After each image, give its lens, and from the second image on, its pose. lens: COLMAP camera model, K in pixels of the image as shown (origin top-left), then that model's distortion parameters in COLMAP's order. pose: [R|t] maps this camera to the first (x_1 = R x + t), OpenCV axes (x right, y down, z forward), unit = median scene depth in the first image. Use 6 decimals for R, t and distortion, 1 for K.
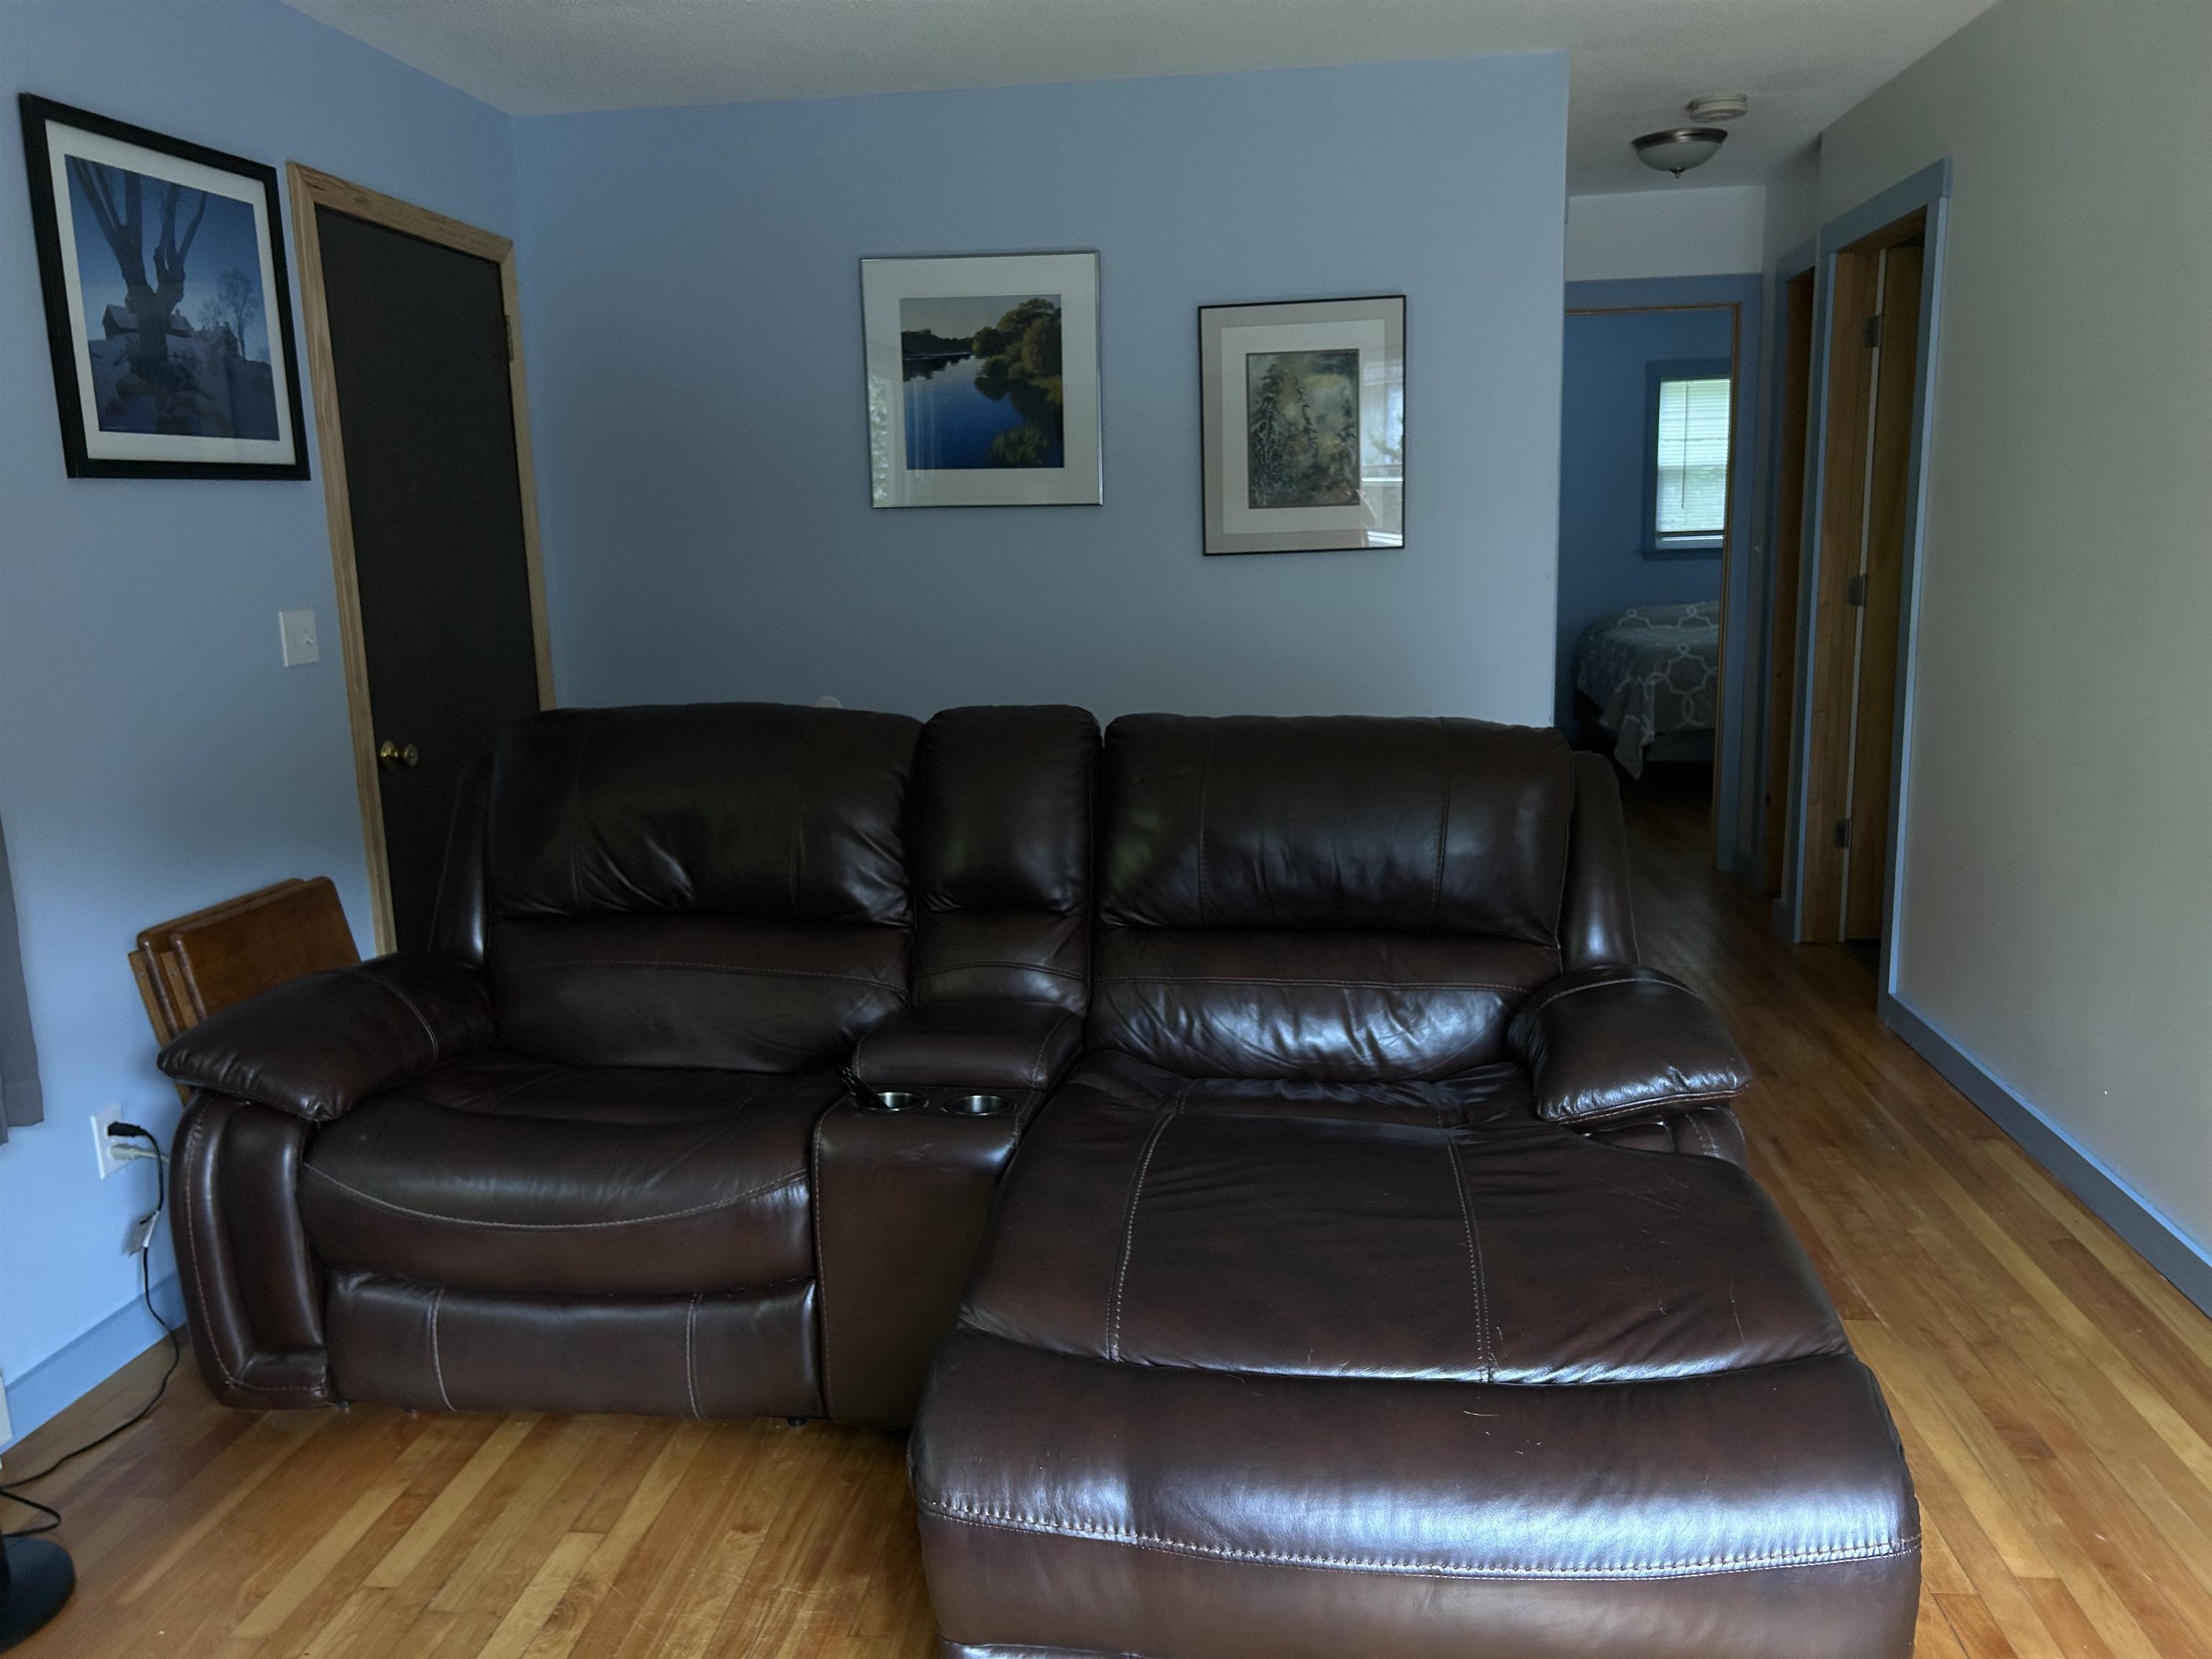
lens RADIAL K [[1649.9, 0, 1104.4], [0, 1649.9, 849.1], [0, 0, 1]] dist [0.046537, -0.061339]
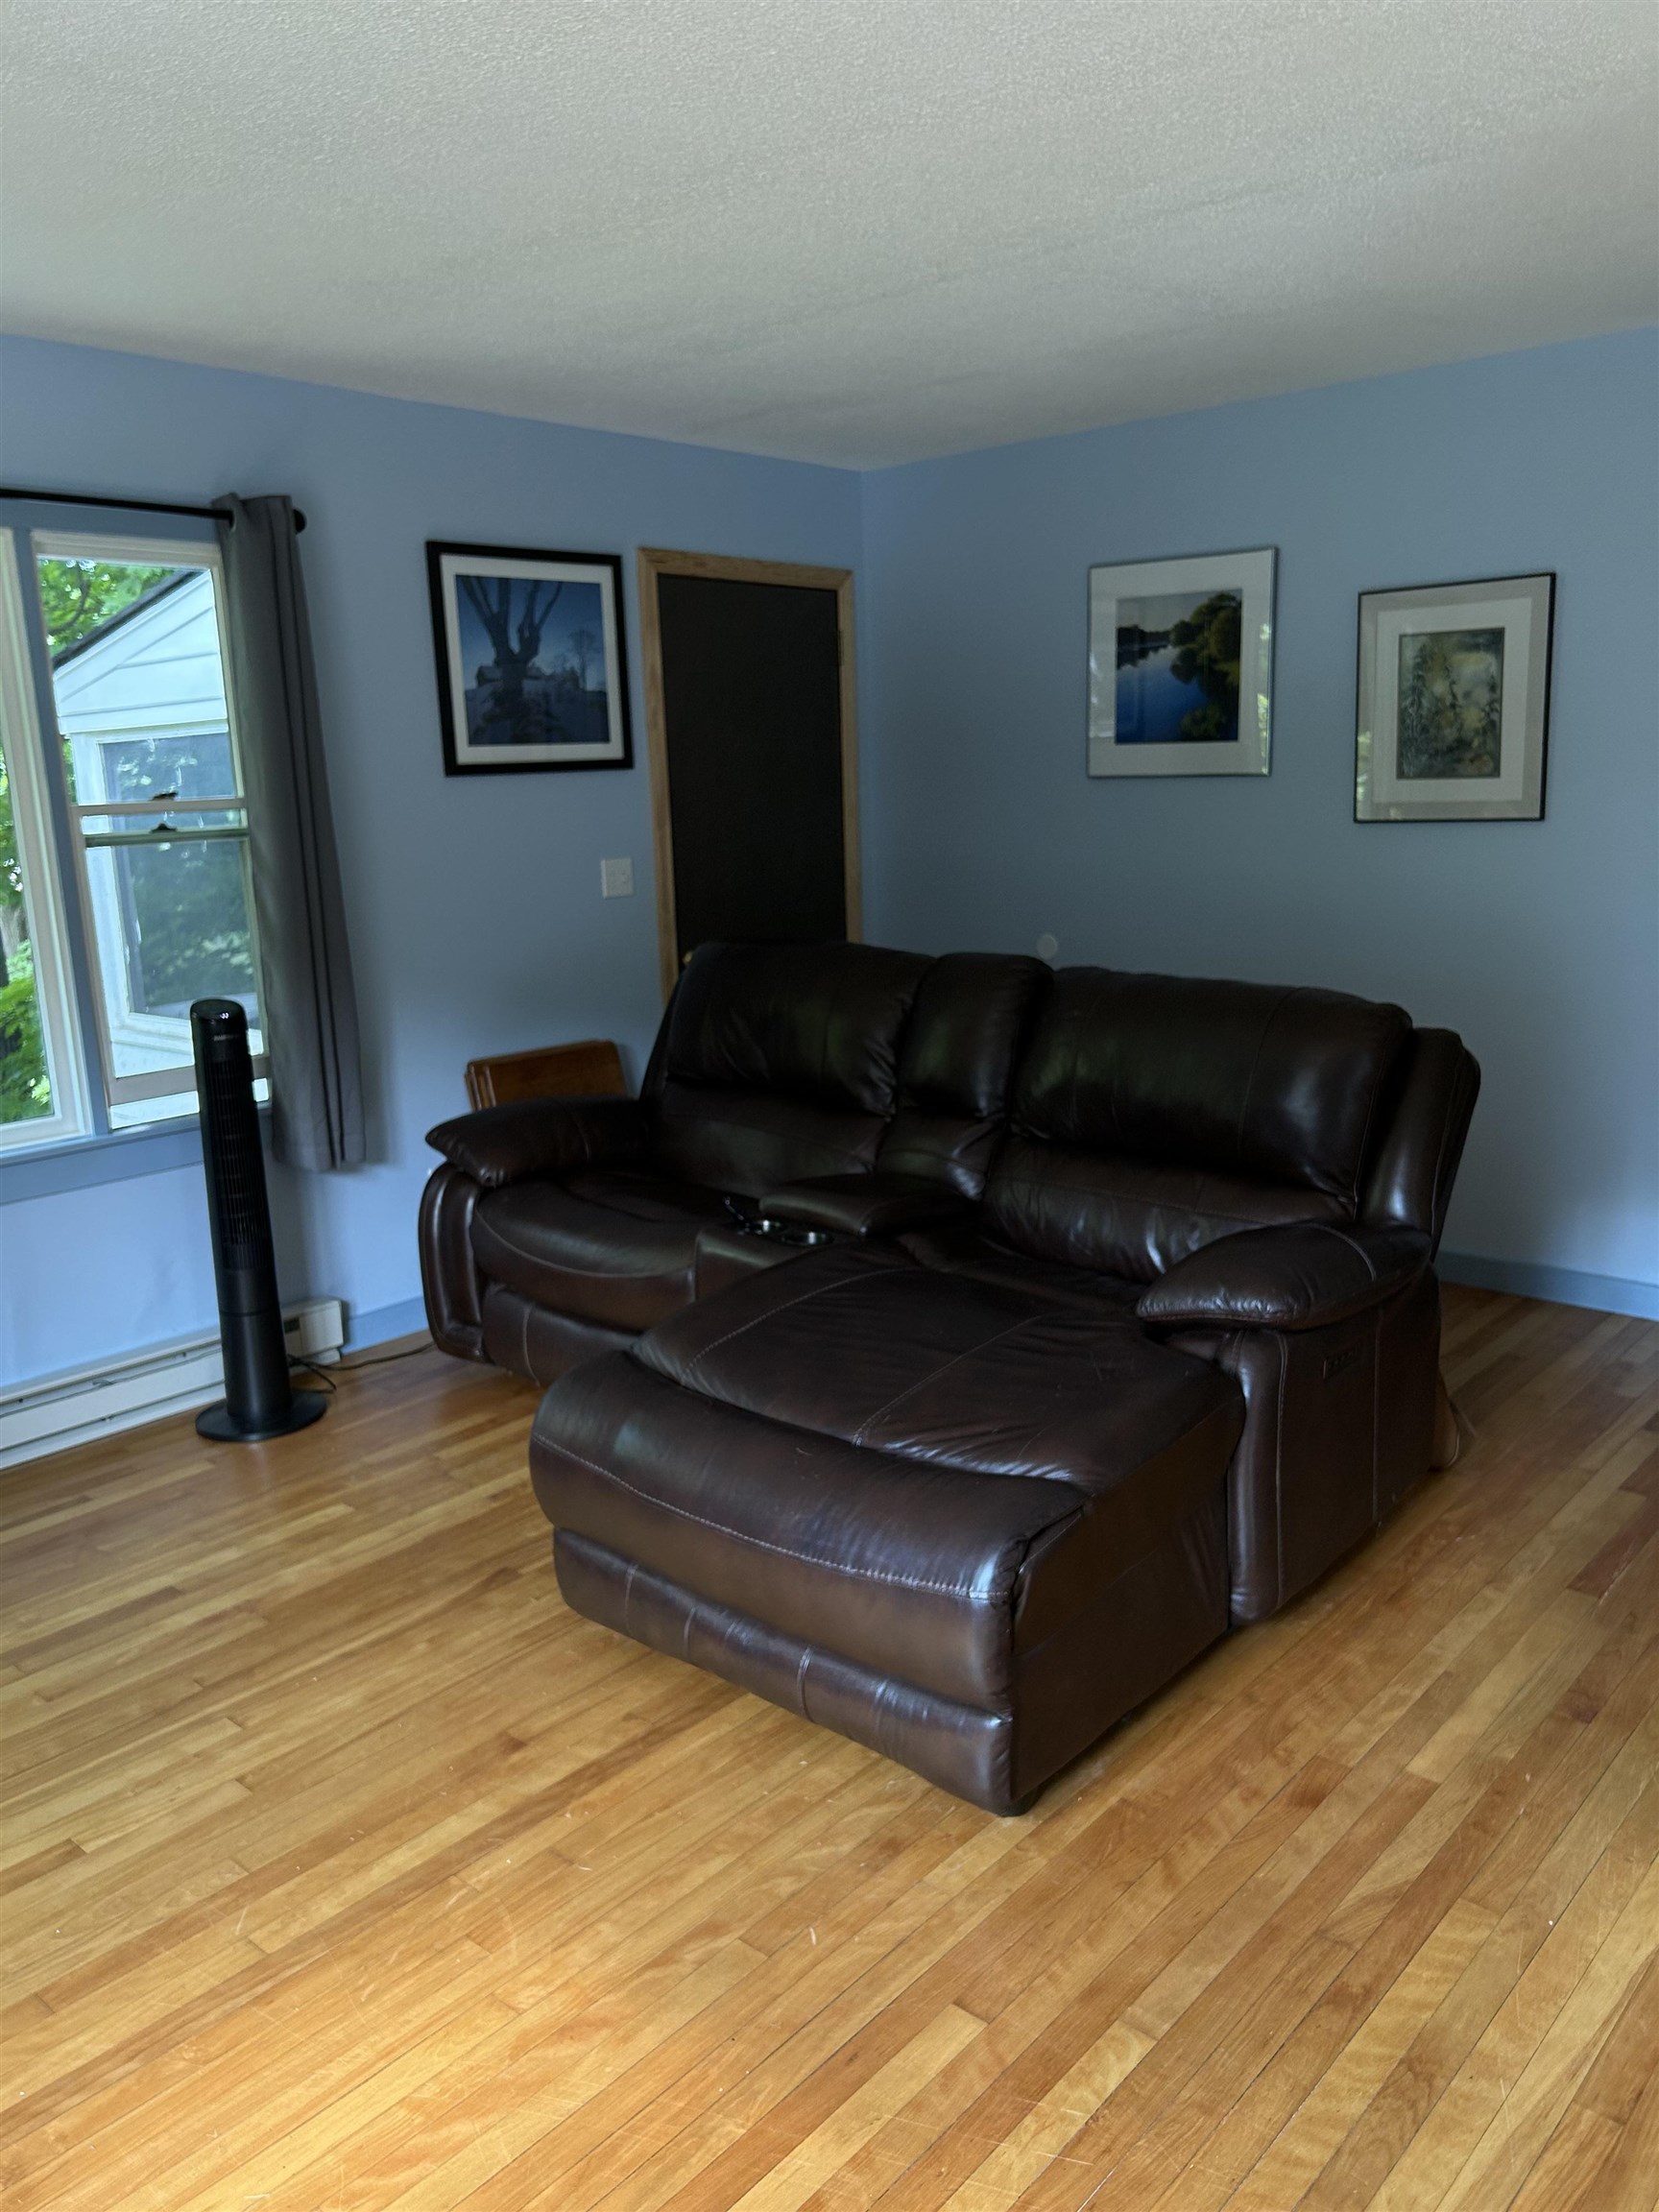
lens RADIAL K [[1630.7, 0, 835.5], [0, 1630.7, 1144.6], [0, 0, 1]] dist [0.068591, -0.221491]
pose [[0.823769, 0.126492, -0.552634, 0.498122], [-0.100952, 0.991941, 0.076563, -0.022539], [0.557865, -0.007281, 0.829900, -0.092819]]
